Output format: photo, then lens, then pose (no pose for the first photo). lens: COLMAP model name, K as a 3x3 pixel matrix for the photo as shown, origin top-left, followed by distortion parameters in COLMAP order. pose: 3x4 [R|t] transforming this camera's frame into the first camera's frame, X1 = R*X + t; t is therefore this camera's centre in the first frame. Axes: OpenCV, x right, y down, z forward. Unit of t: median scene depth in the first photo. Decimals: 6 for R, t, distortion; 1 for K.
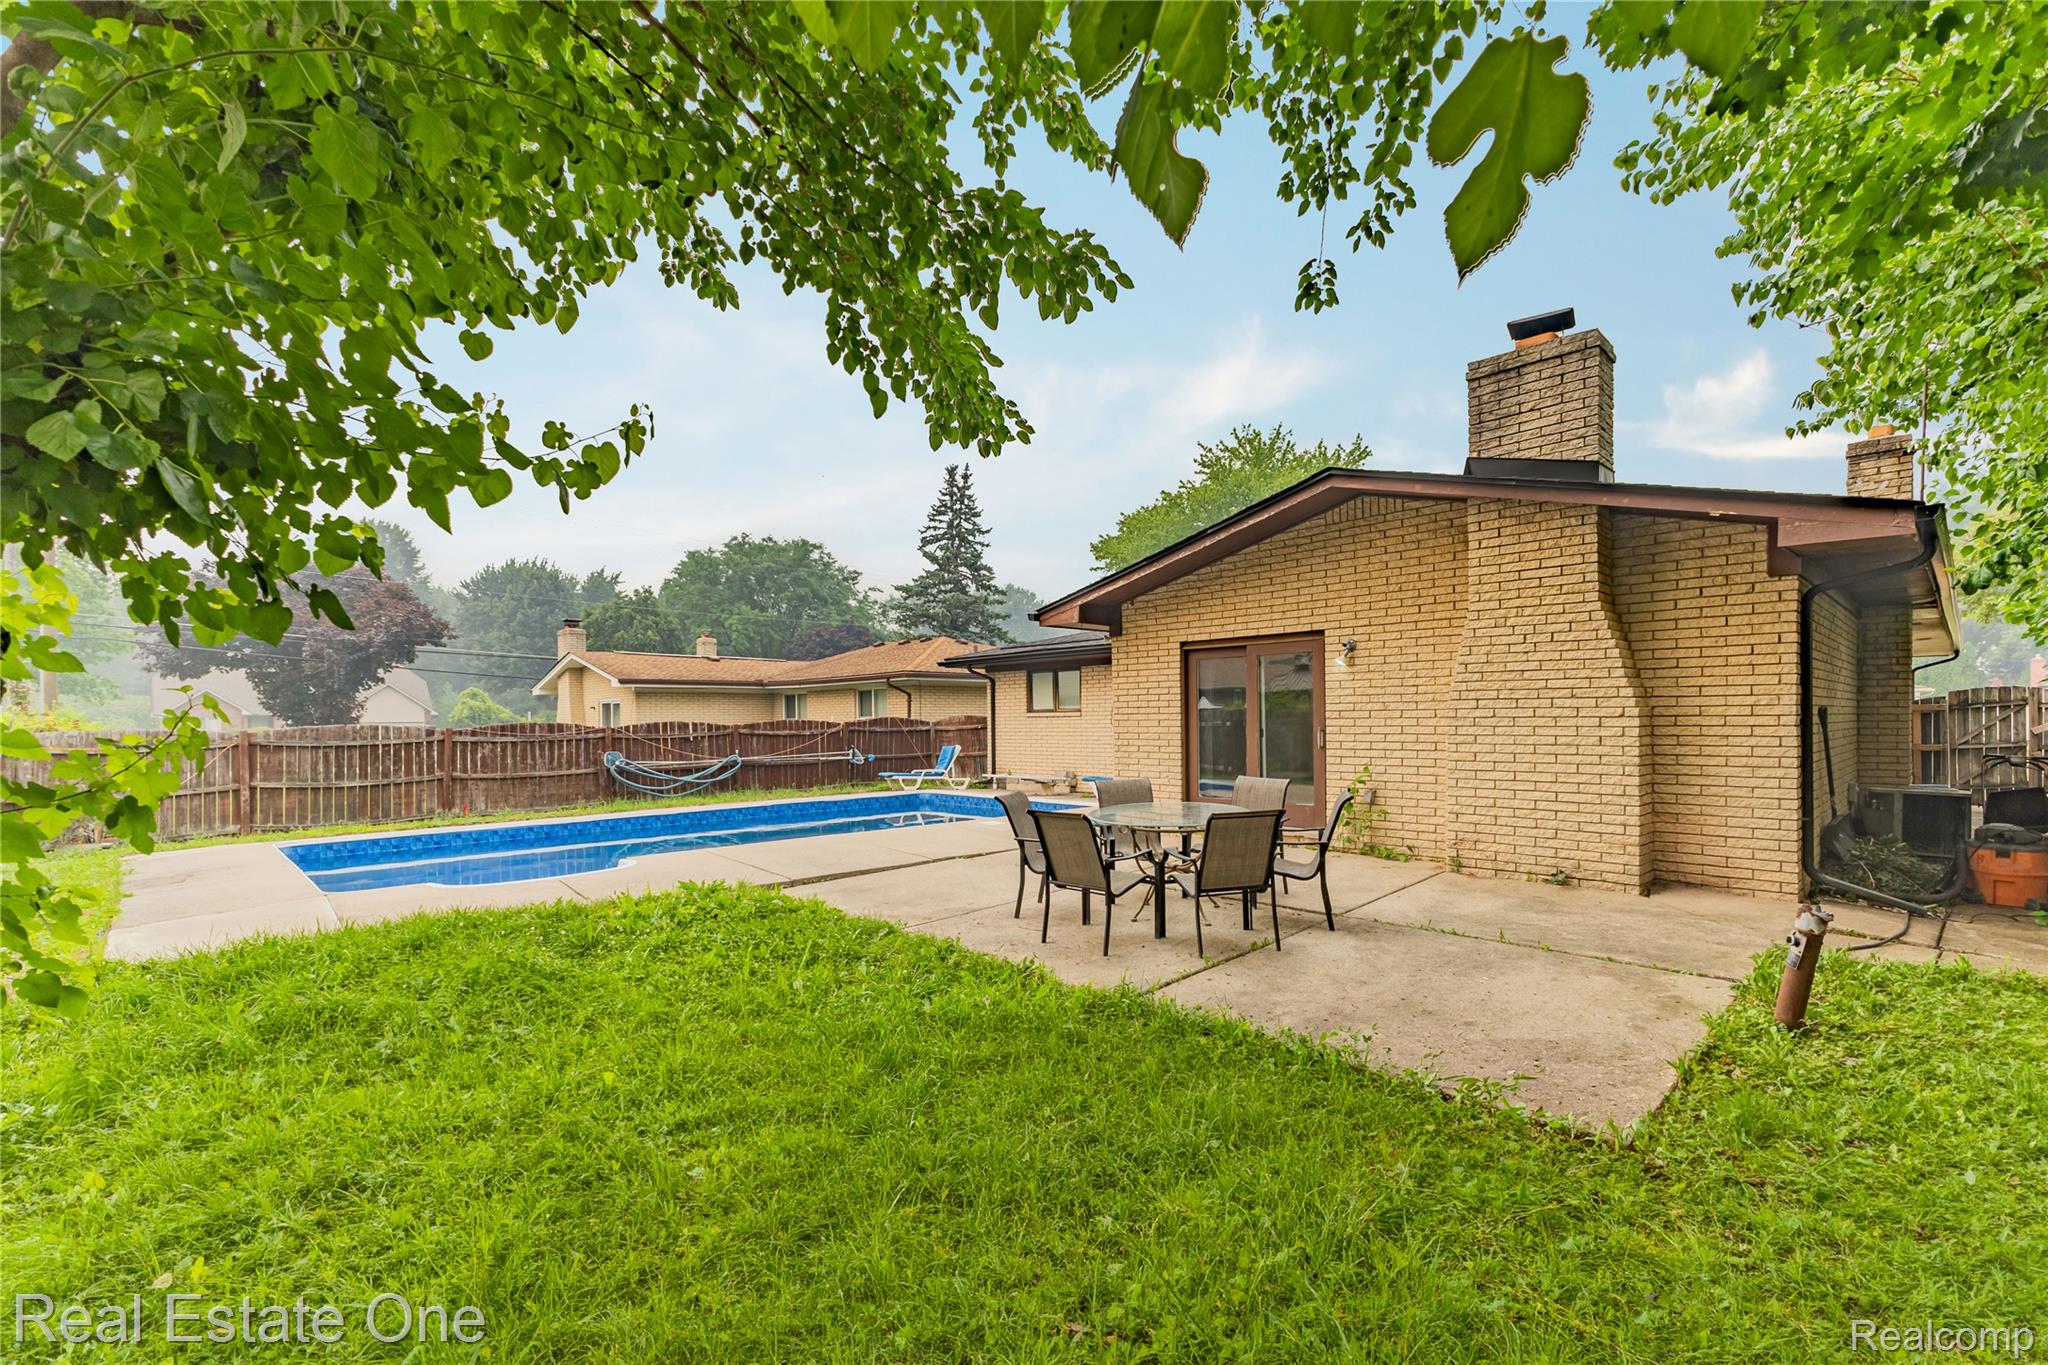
lens RADIAL K [[892.4, 0, 1025.1], [0, 892.4, 722.7], [0, 0, 1]] dist [0.008524, 0.000956]
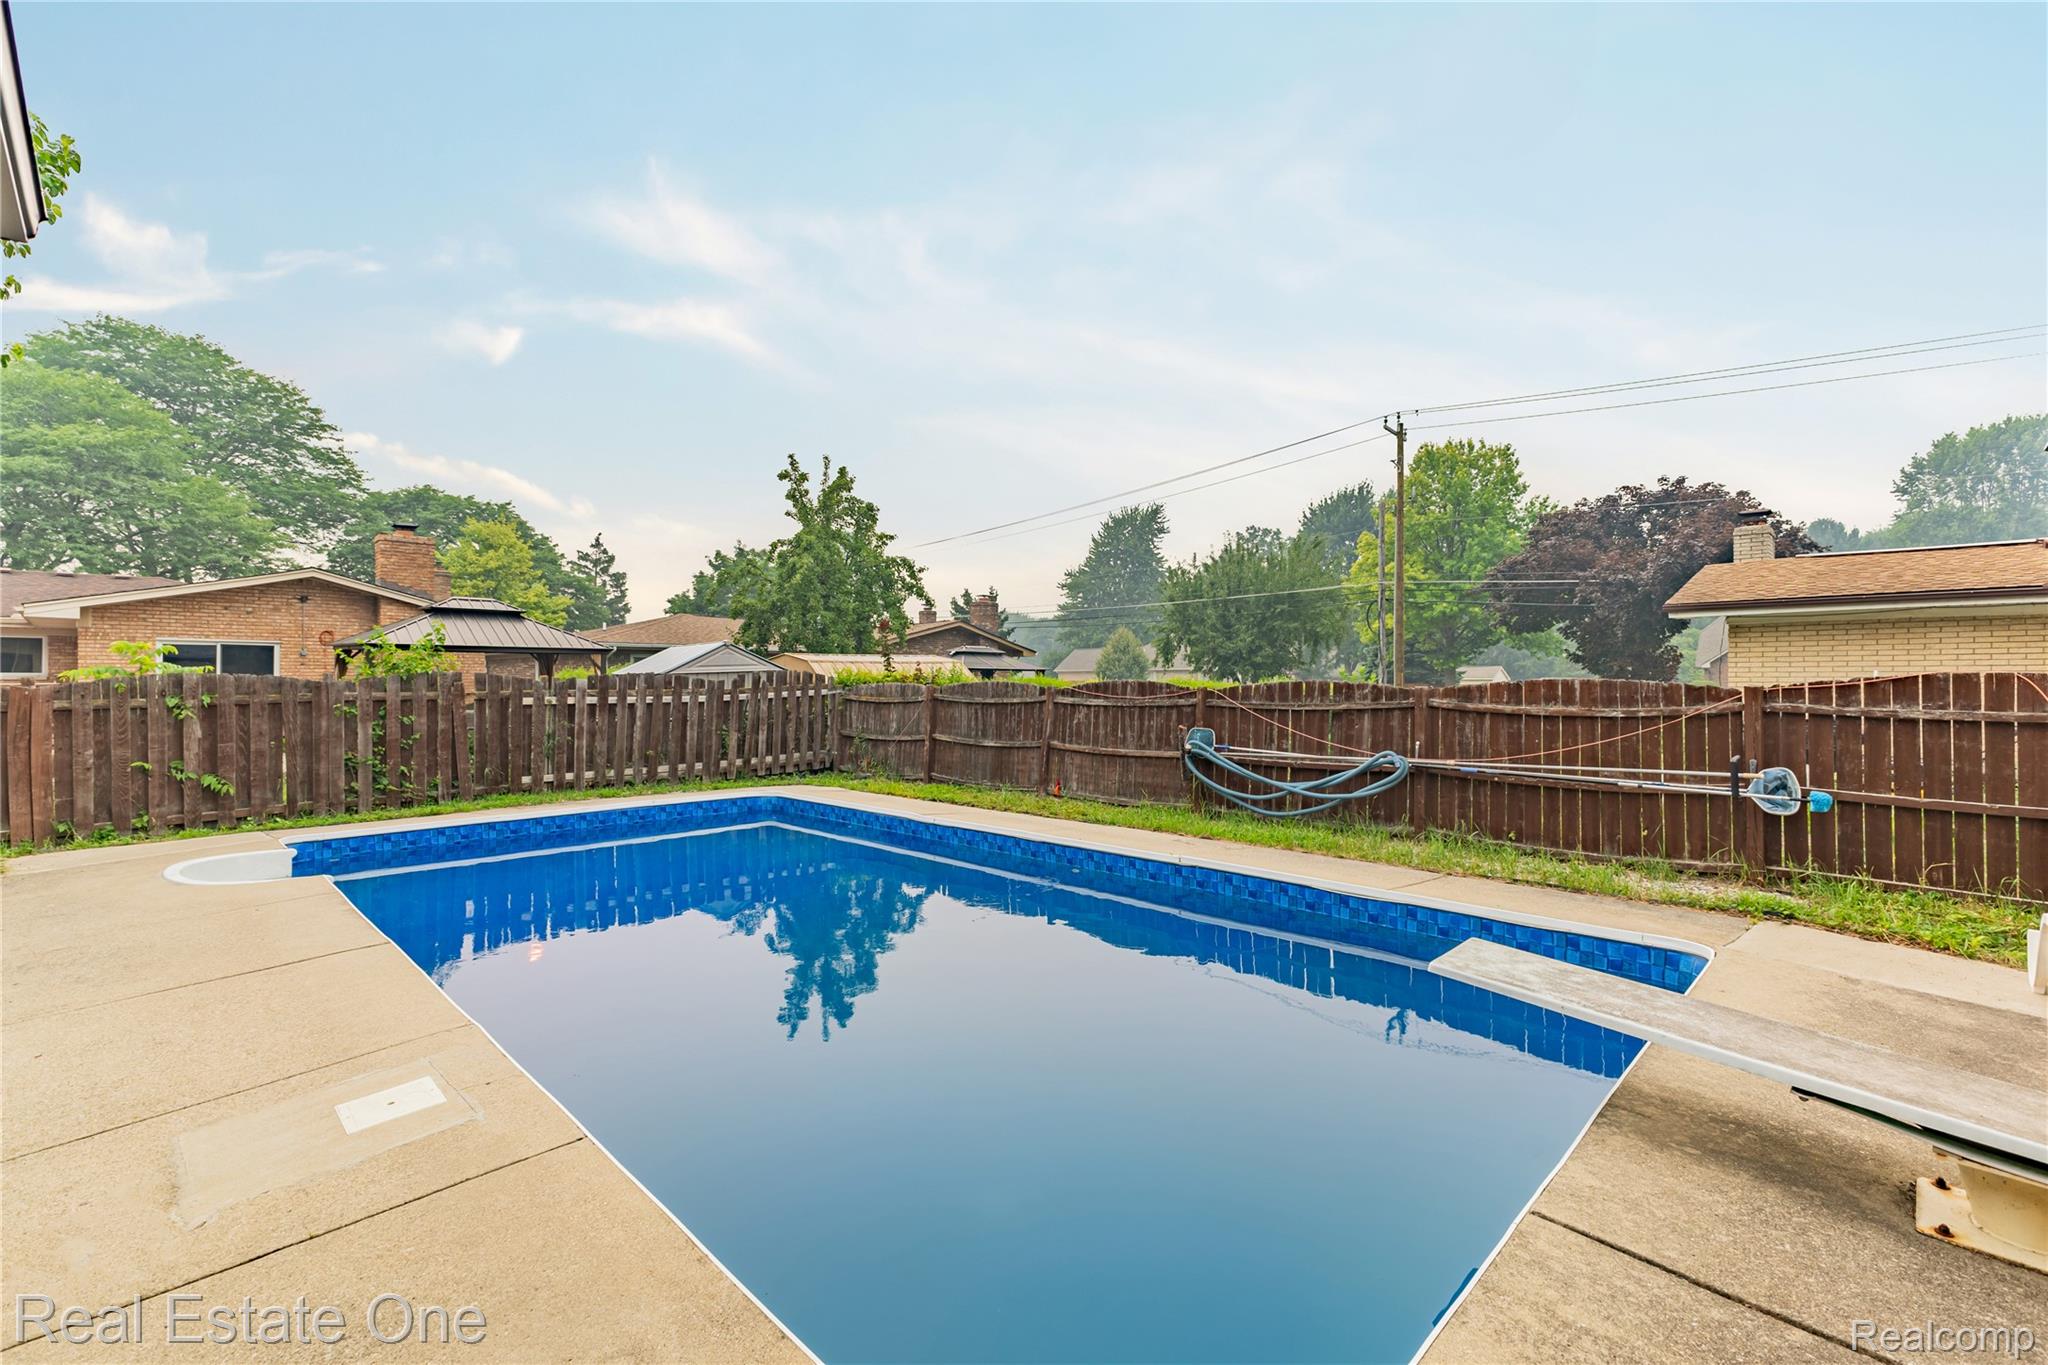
lens RADIAL K [[892.4, 0, 1015.9], [0, 892.4, 656.4], [0, 0, 1]] dist [0.008524, 0.000956]
pose [[0.040500, -0.015475, -0.999060, 0.315600], [-0.003590, 0.999871, -0.015633, -0.014880], [0.999173, 0.004220, 0.040440, 1.597656]]
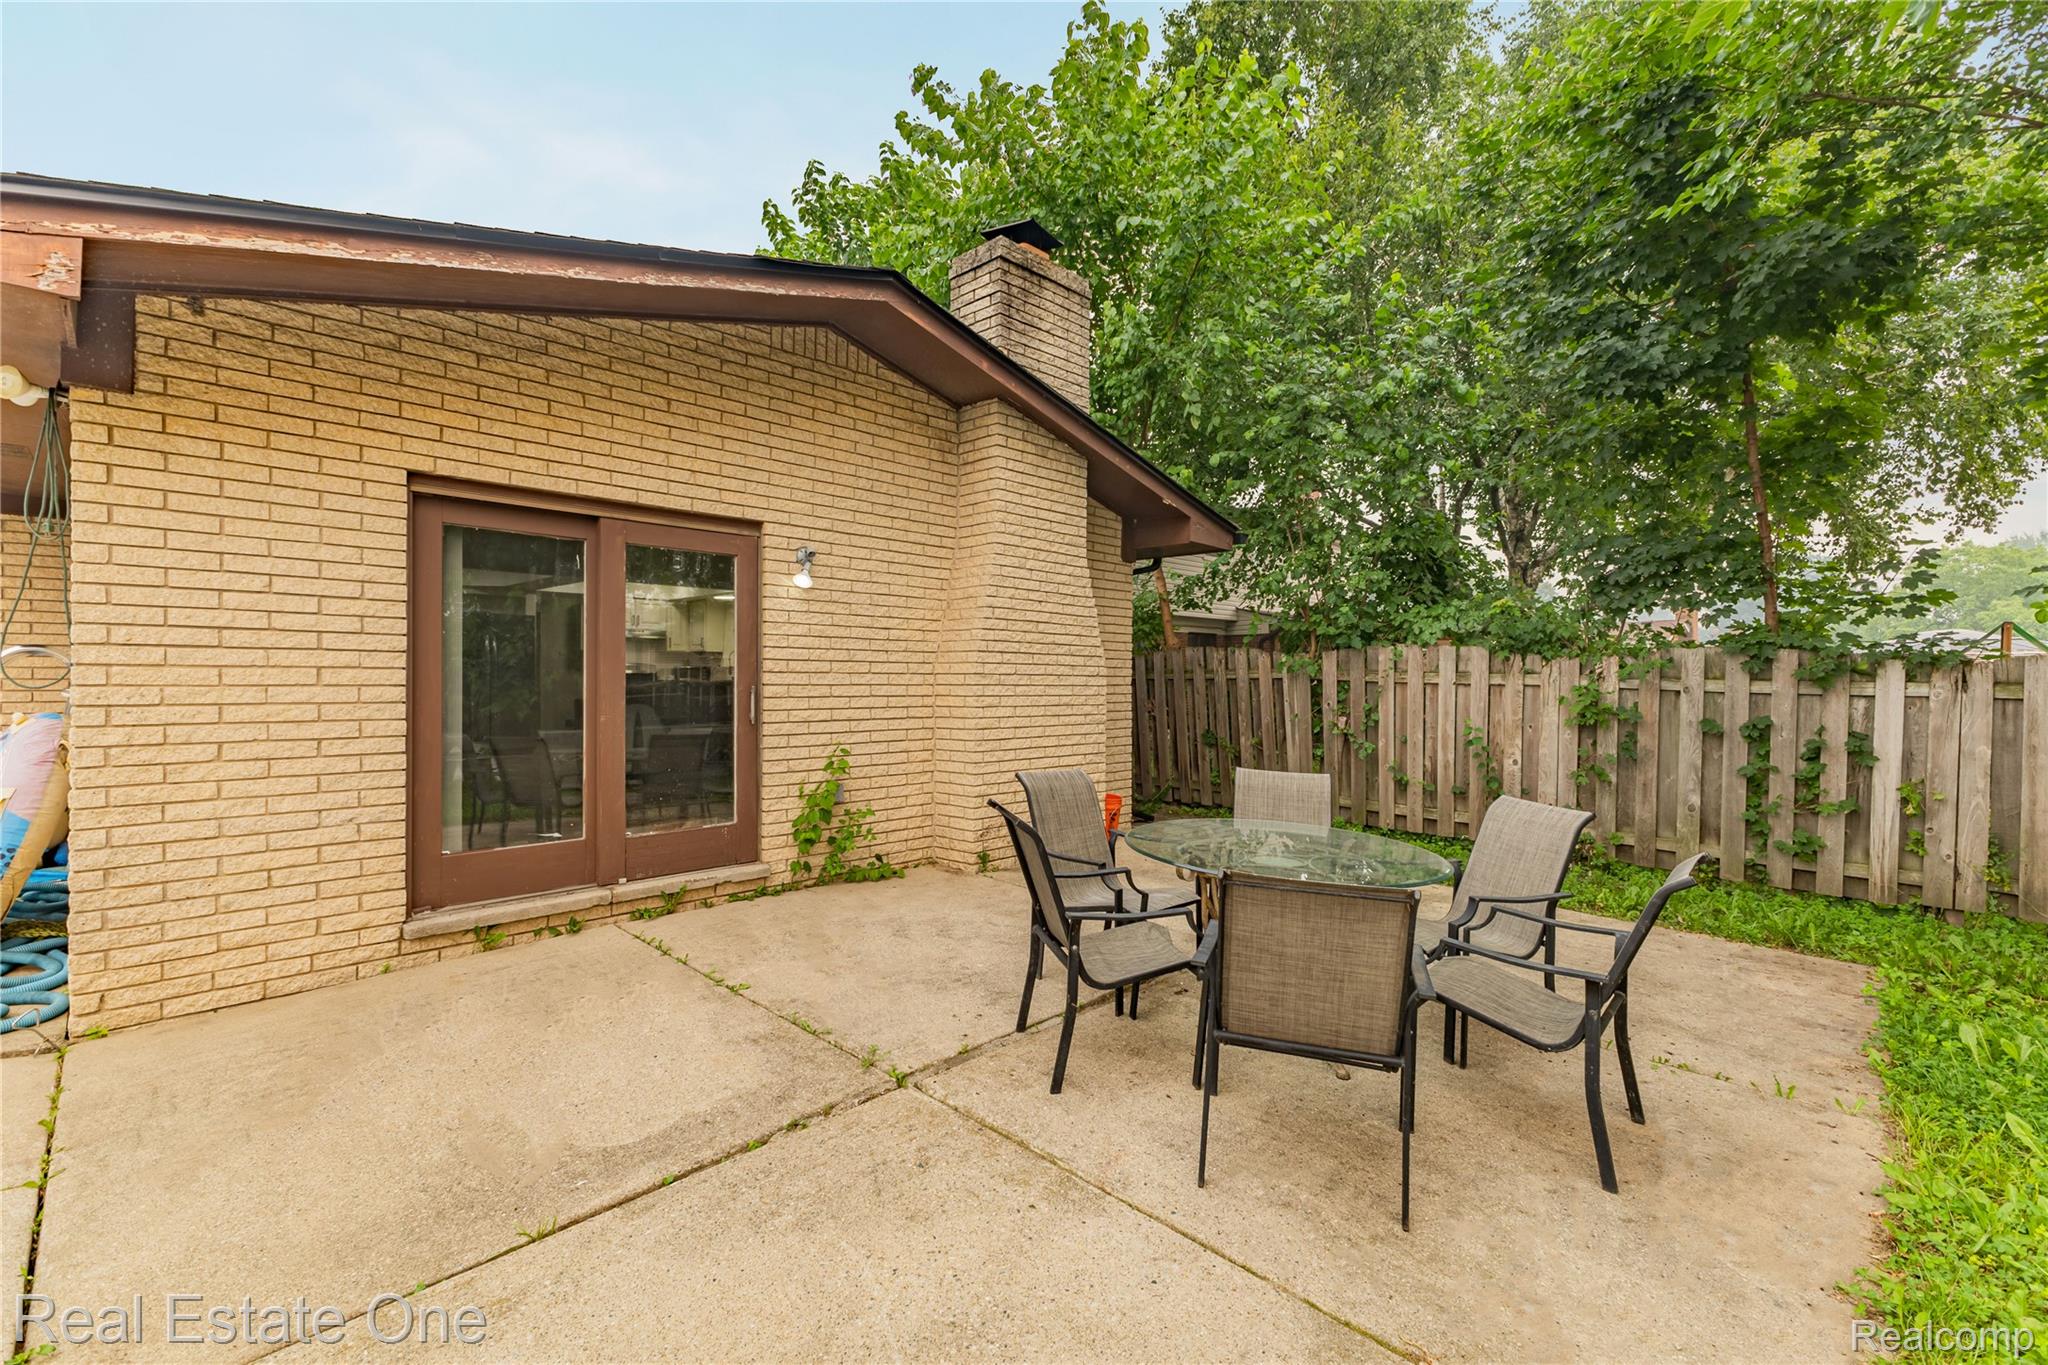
lens RADIAL K [[892.4, 0, 1019.8], [0, 892.4, 680.4], [0, 0, 1]] dist [0.008524, 0.000956]
pose [[-0.033082, 0.009817, 0.999404, -0.276057], [-0.000100, 0.999952, -0.009826, 0.007002], [-0.999453, -0.000425, -0.033079, 0.904159]]
